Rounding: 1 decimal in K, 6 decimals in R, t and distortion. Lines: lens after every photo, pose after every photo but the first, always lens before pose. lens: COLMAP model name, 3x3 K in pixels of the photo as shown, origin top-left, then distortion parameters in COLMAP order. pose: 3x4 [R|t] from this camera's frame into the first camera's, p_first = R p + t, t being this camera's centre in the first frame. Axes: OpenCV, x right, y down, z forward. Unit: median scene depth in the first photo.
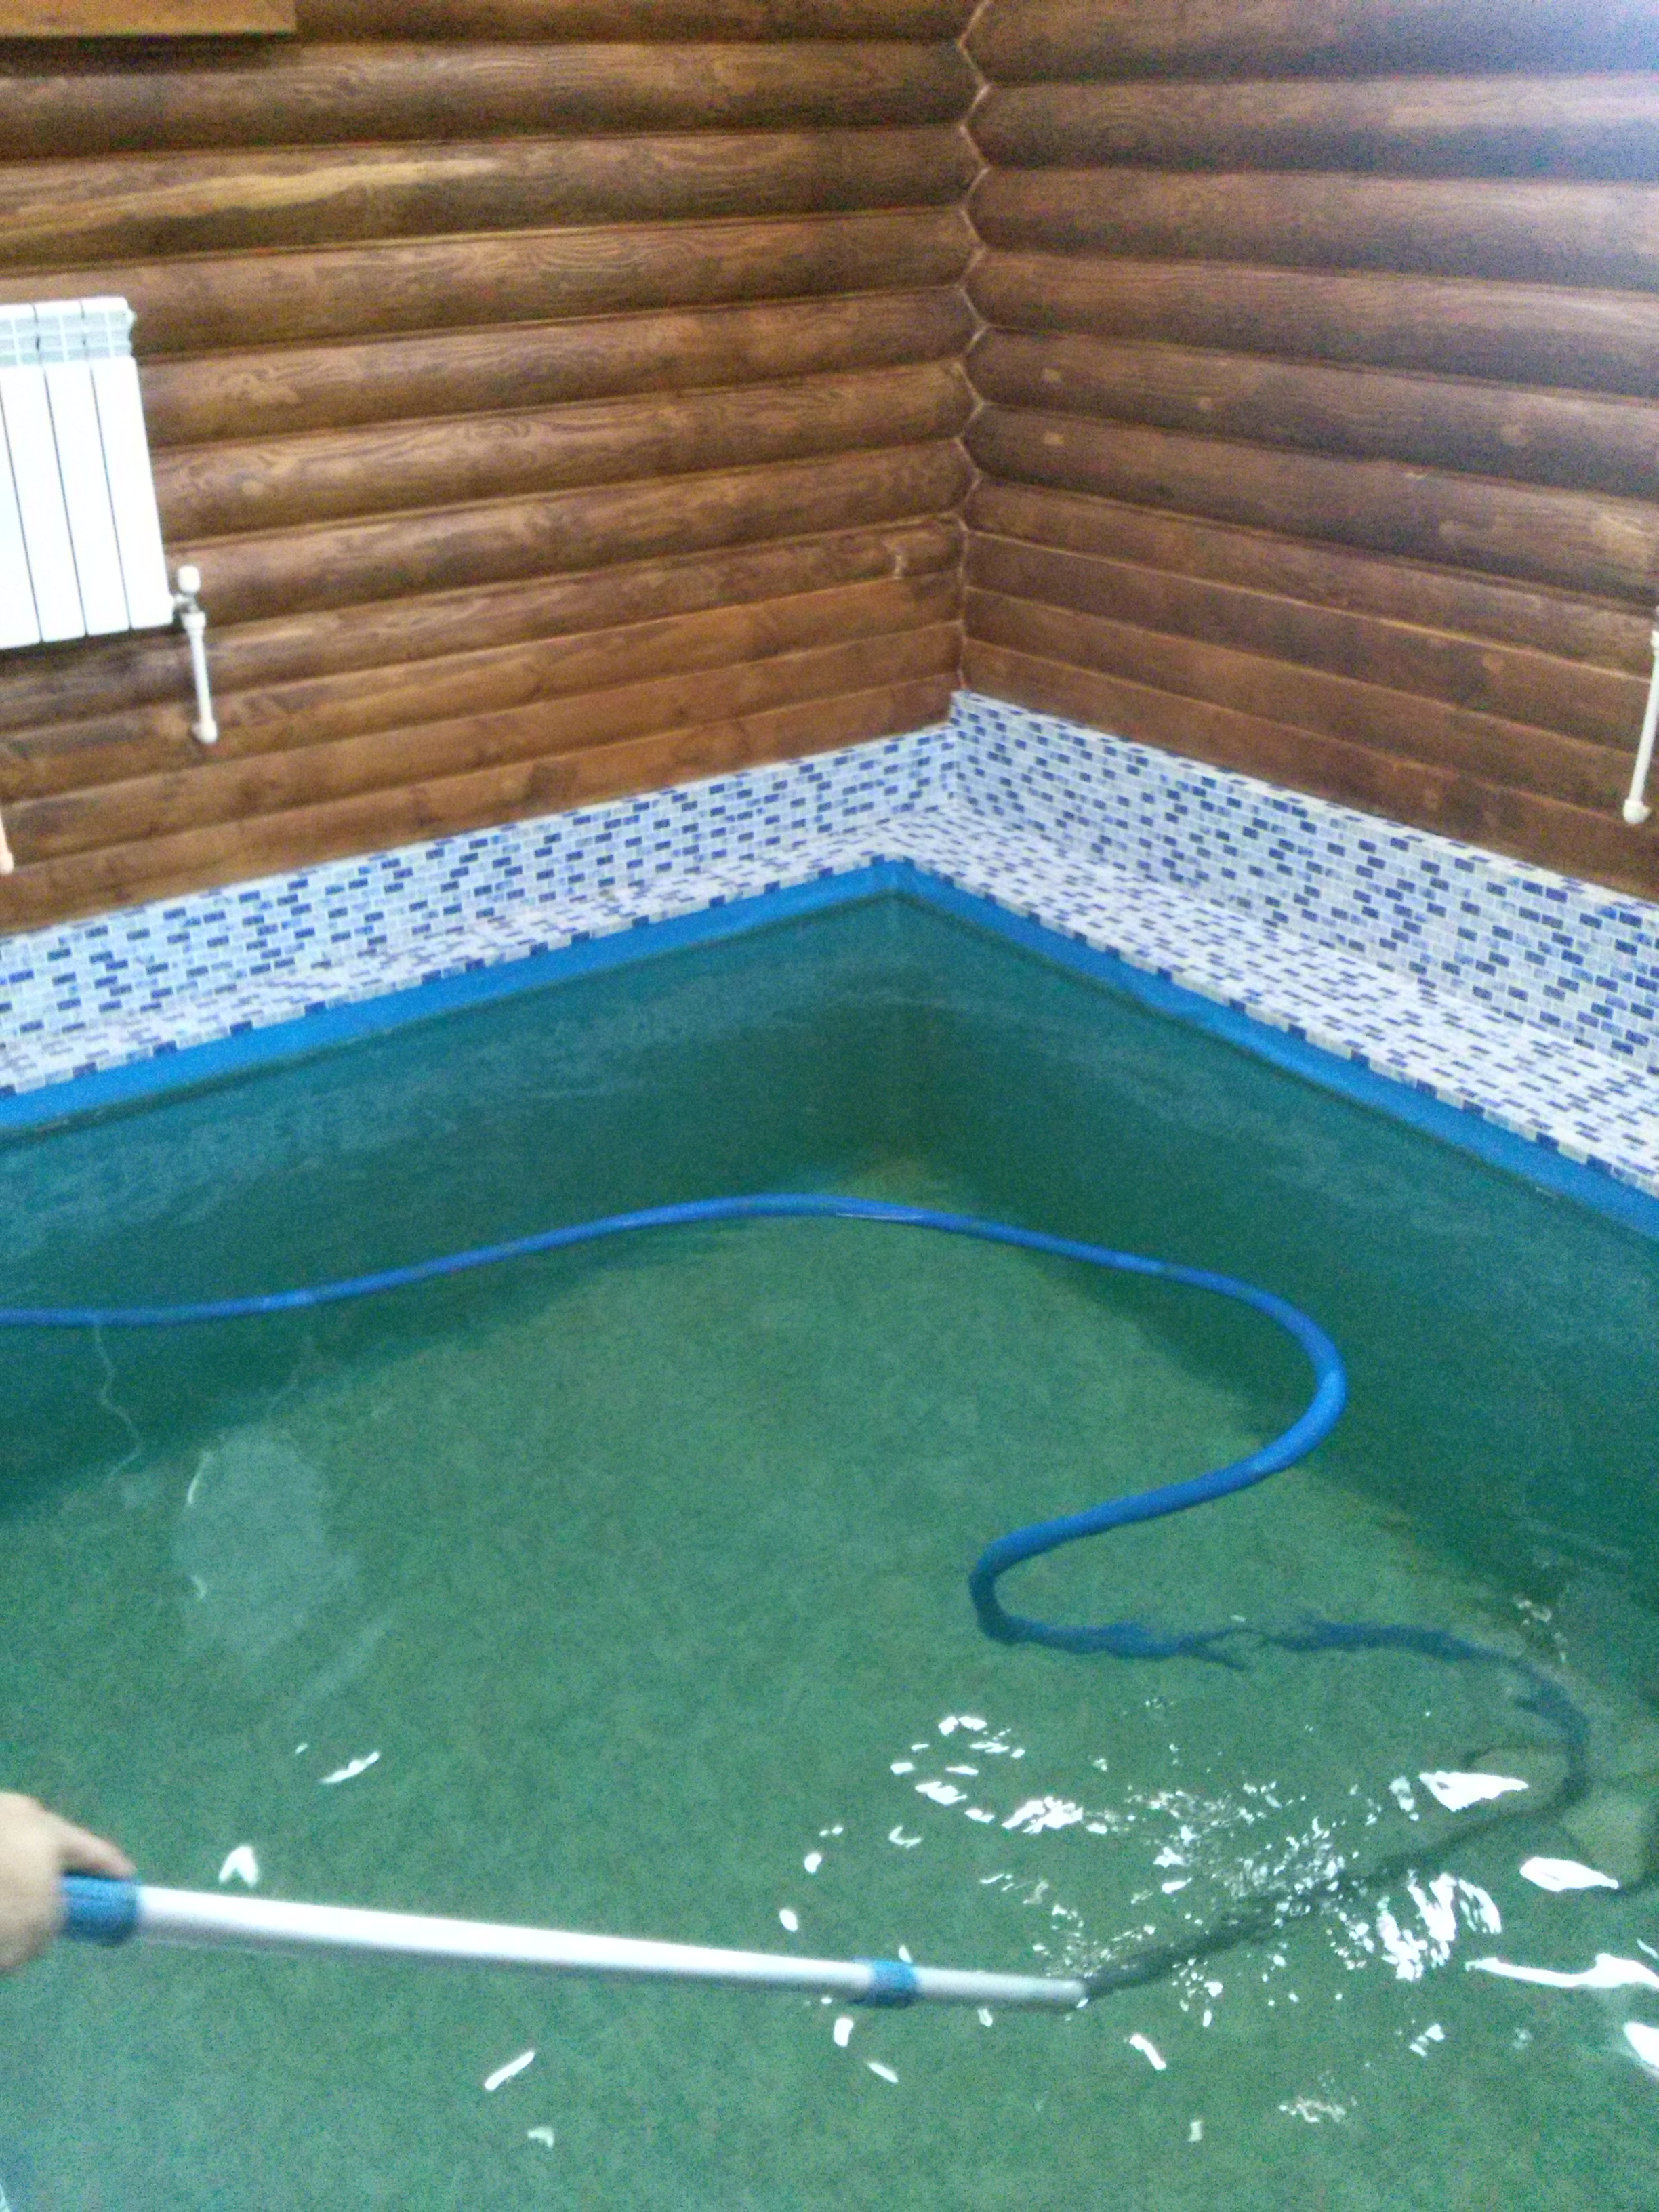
lens RADIAL K [[1937.8, 0, 771.1], [0, 1937.8, 1098.7], [0, 0, 1]] dist [0.168457, -0.554522]
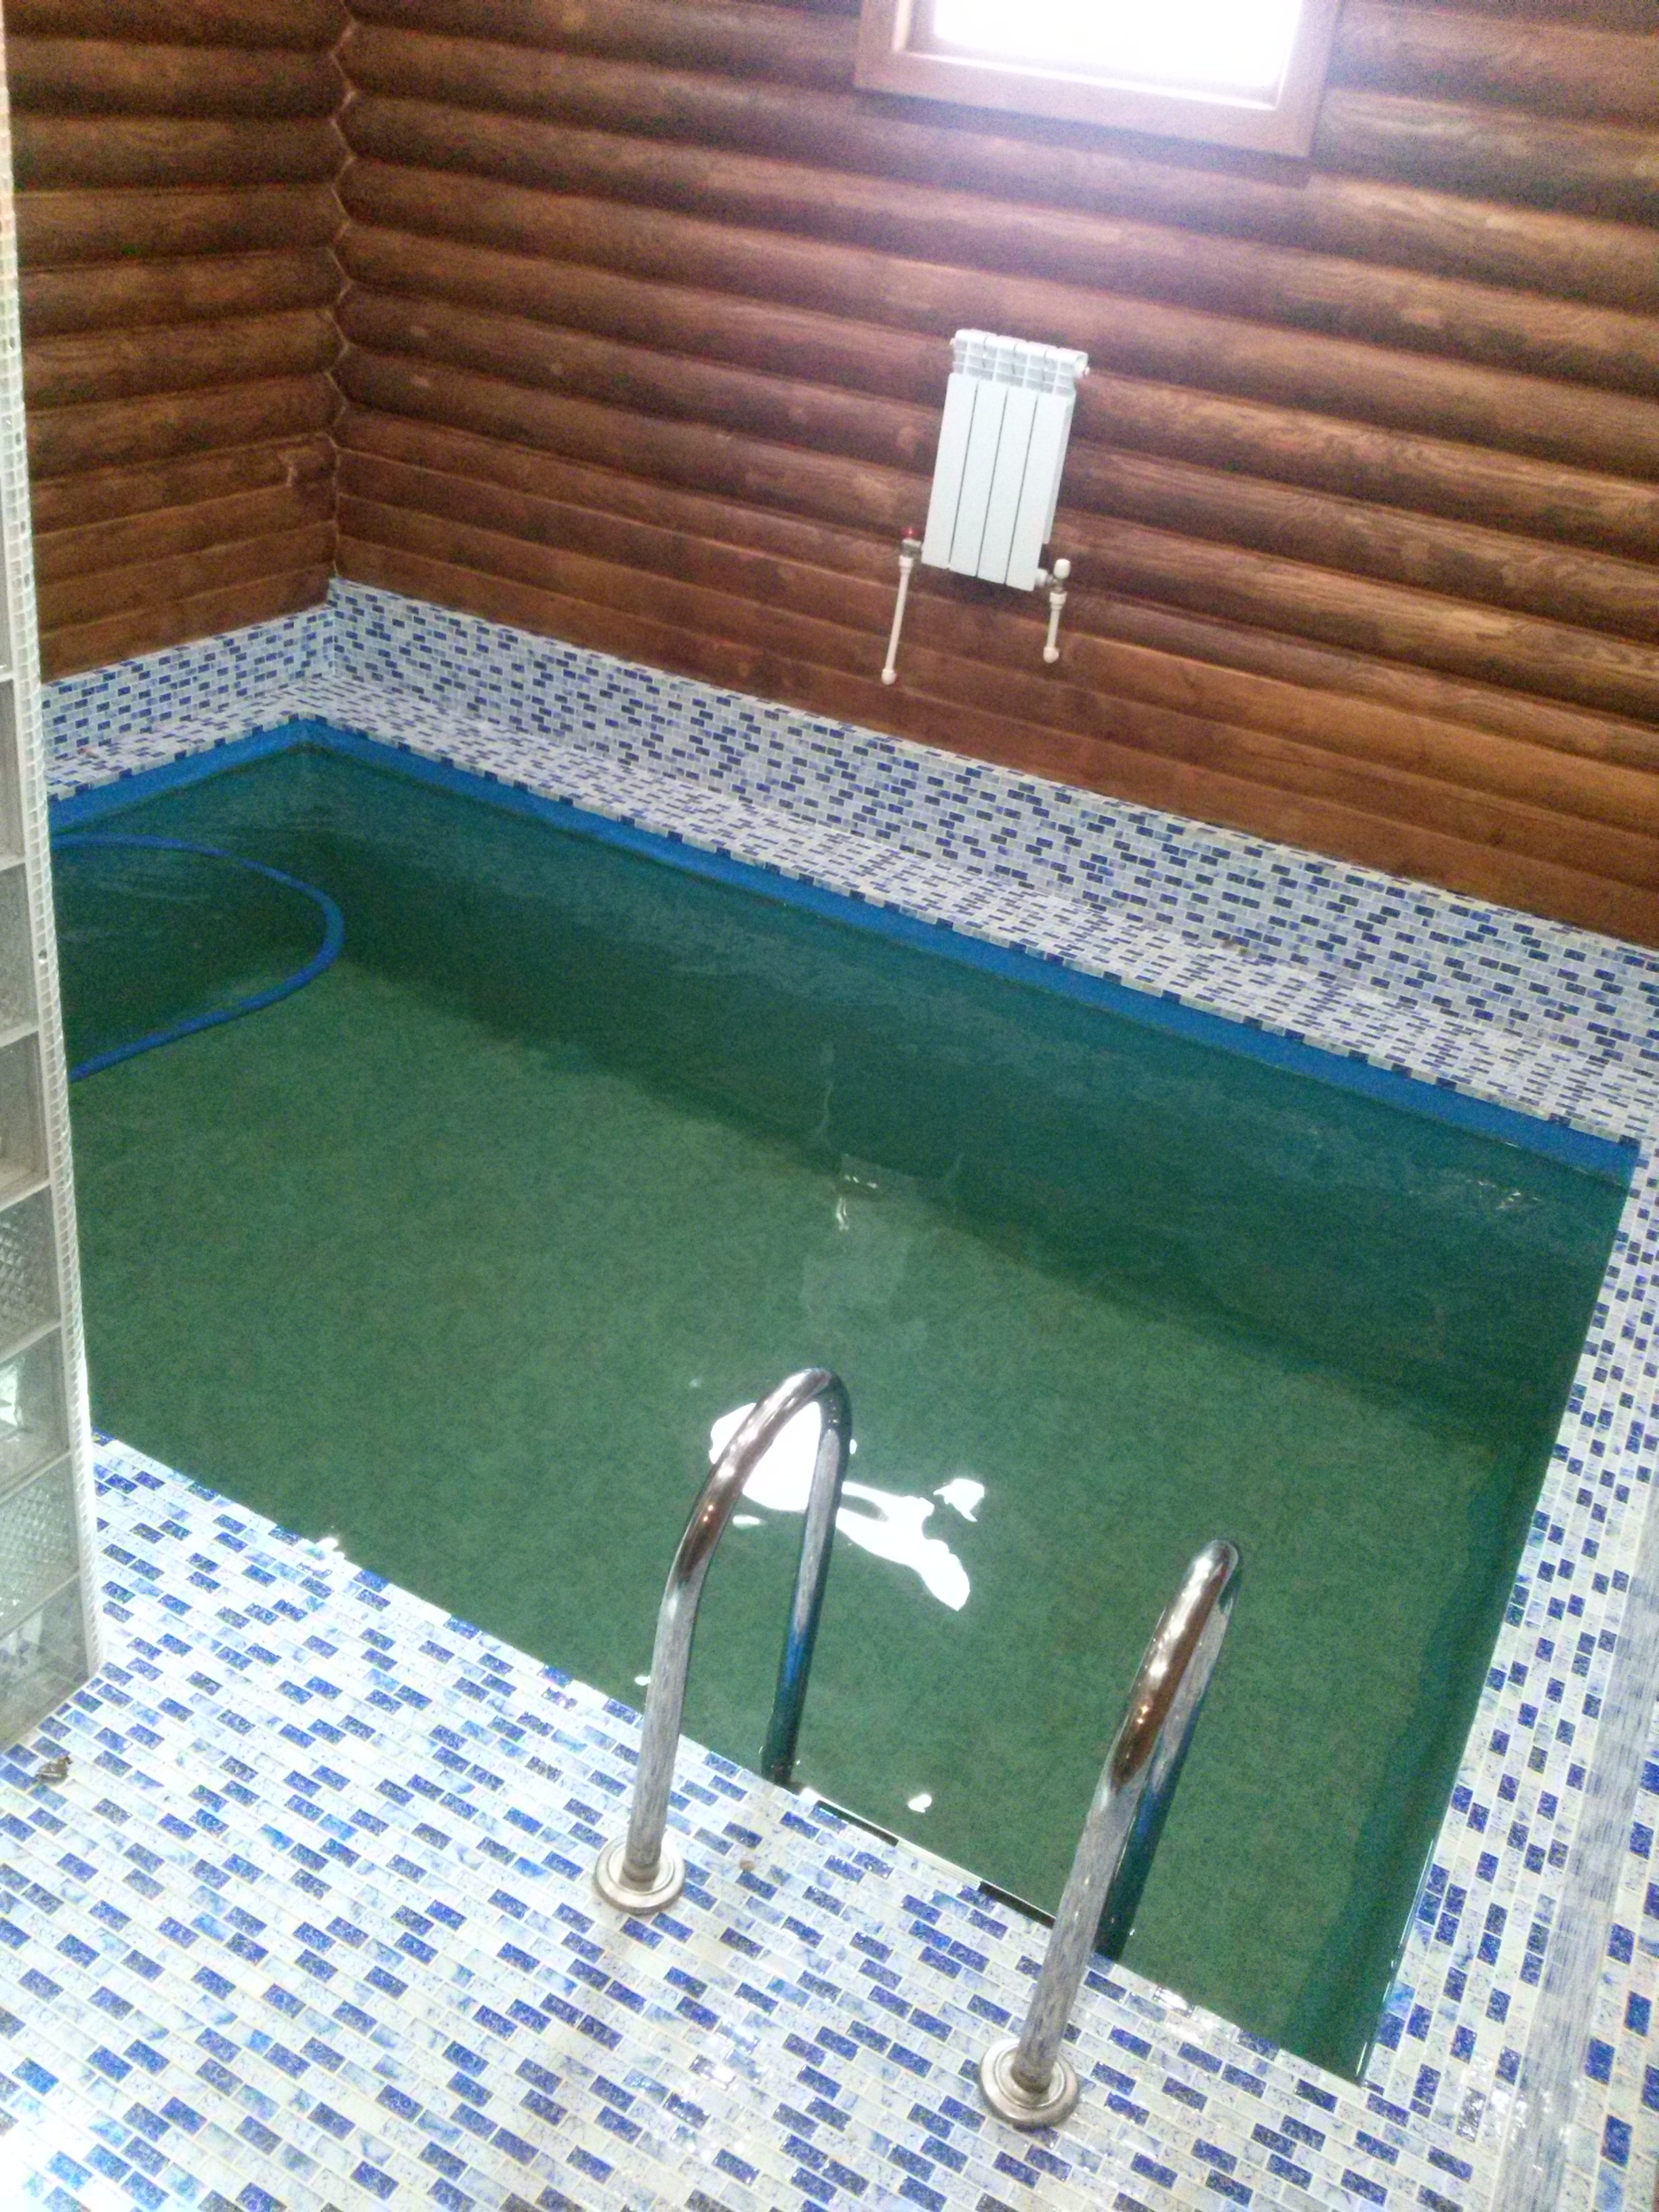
lens RADIAL K [[1961.2, 0, 808.9], [0, 1961.2, 1105.5], [0, 0, 1]] dist [0.068322, -0.213617]
pose [[0.875482, -0.111677, 0.470171, -0.297963], [0.078414, 0.992867, 0.089818, 0.034611], [-0.476847, -0.041766, 0.877993, -0.267305]]
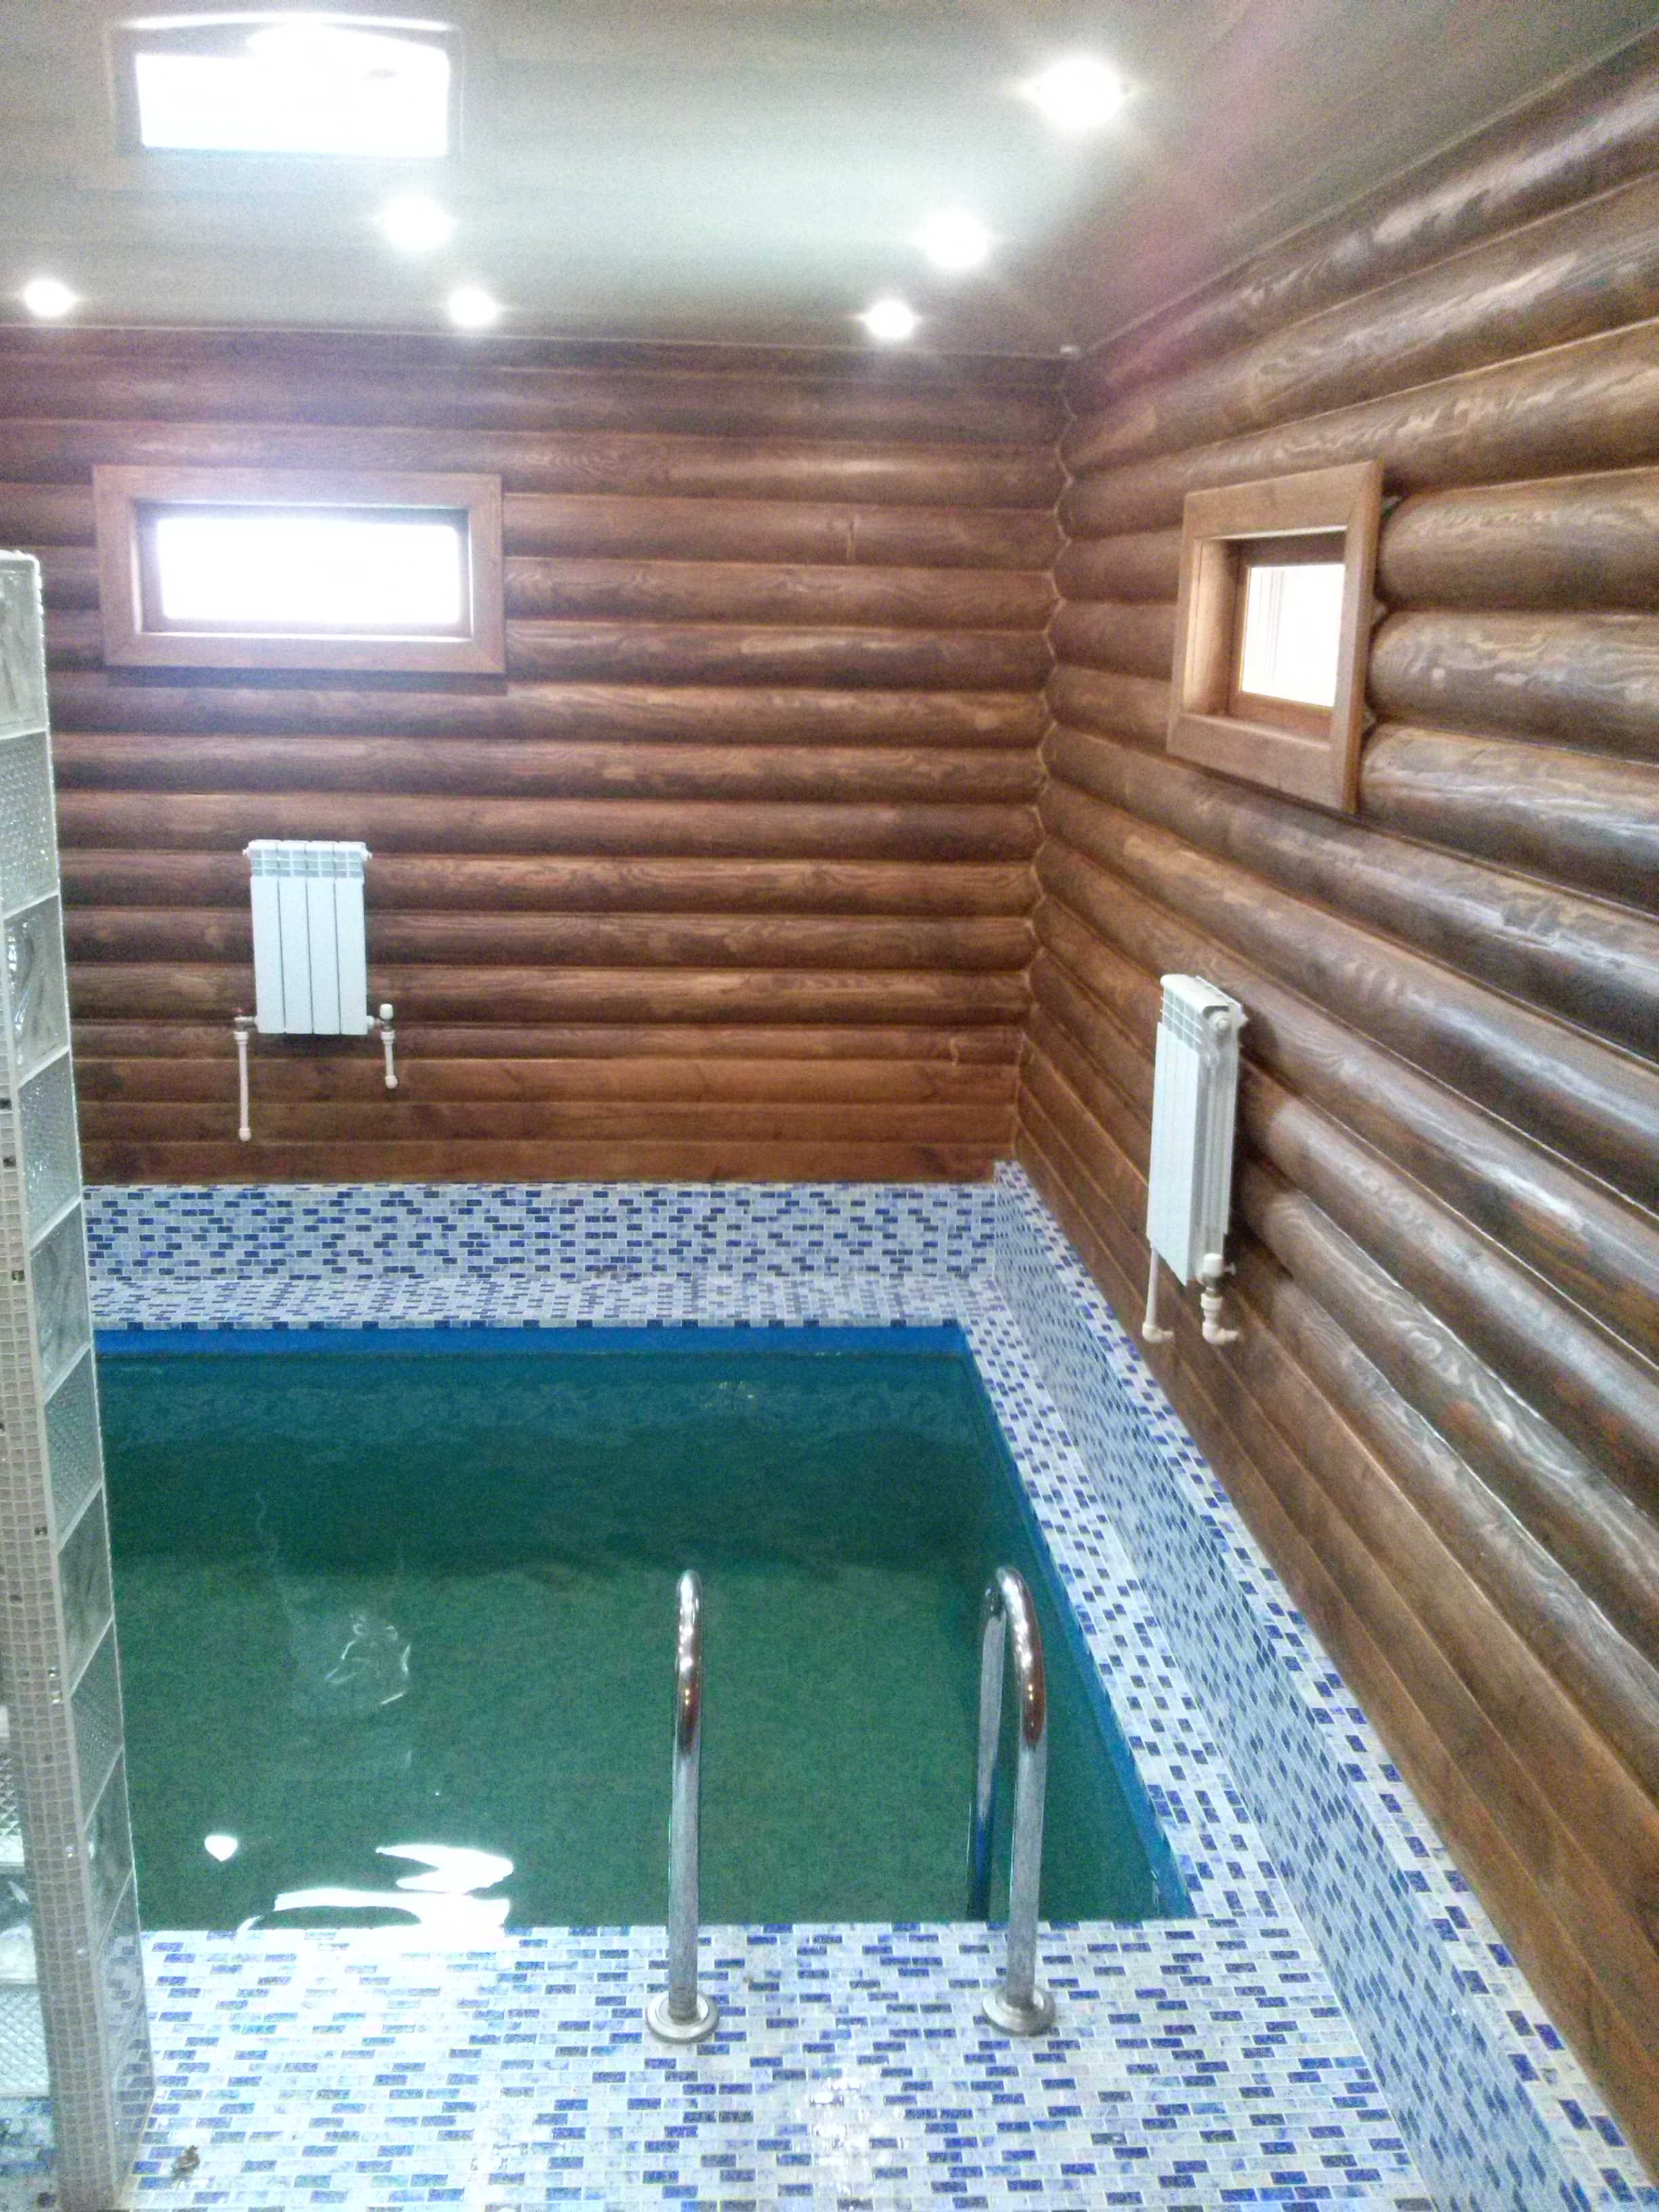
lens RADIAL K [[1961.2, 0, 808.9], [0, 1961.2, 1105.5], [0, 0, 1]] dist [0.068322, -0.213617]
pose [[0.513774, -0.185831, 0.837558, -0.600986], [0.354618, 0.934957, -0.010088, 0.018604], [-0.781206, 0.302196, 0.546255, -0.276113]]
